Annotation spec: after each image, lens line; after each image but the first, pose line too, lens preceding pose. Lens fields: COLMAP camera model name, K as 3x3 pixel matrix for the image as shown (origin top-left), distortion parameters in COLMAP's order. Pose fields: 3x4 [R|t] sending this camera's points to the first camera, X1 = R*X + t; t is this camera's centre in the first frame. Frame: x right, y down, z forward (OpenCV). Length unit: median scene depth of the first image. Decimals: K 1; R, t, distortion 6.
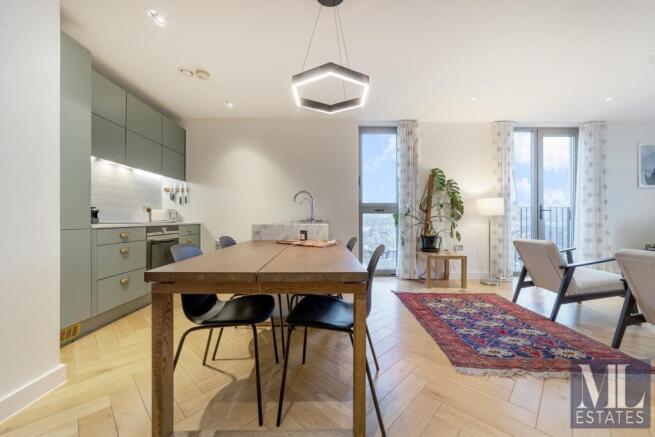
lens RADIAL K [[258.4, 0, 327.5], [0, 258.4, 218.5], [0, 0, 1]] dist [0.009622, 0.000055]
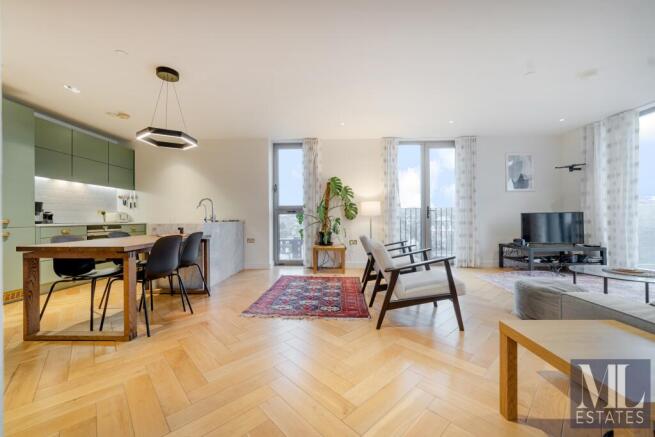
lens RADIAL K [[261.6, 0, 327.5], [0, 261.6, 218.5], [0, 0, 1]] dist [0.000789, 0.000121]
pose [[0.998494, -0.005775, -0.054561, 0.476990], [0.006001, 0.999974, 0.003983, -0.003710], [0.054537, -0.004304, 0.998502, -0.241059]]
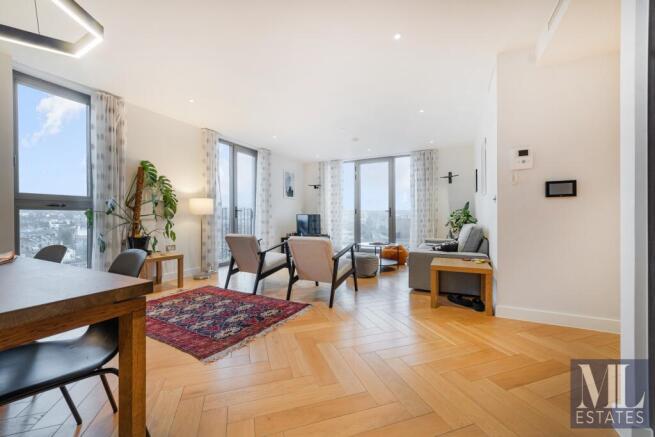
lens RADIAL K [[261.6, 0, 327.5], [0, 261.6, 218.5], [0, 0, 1]] dist [0.000789, 0.000121]
pose [[0.471732, -0.003255, 0.881736, -0.083346], [-0.000297, 0.999993, 0.003850, 0.000629], [-0.881742, -0.002078, 0.471727, 0.029141]]
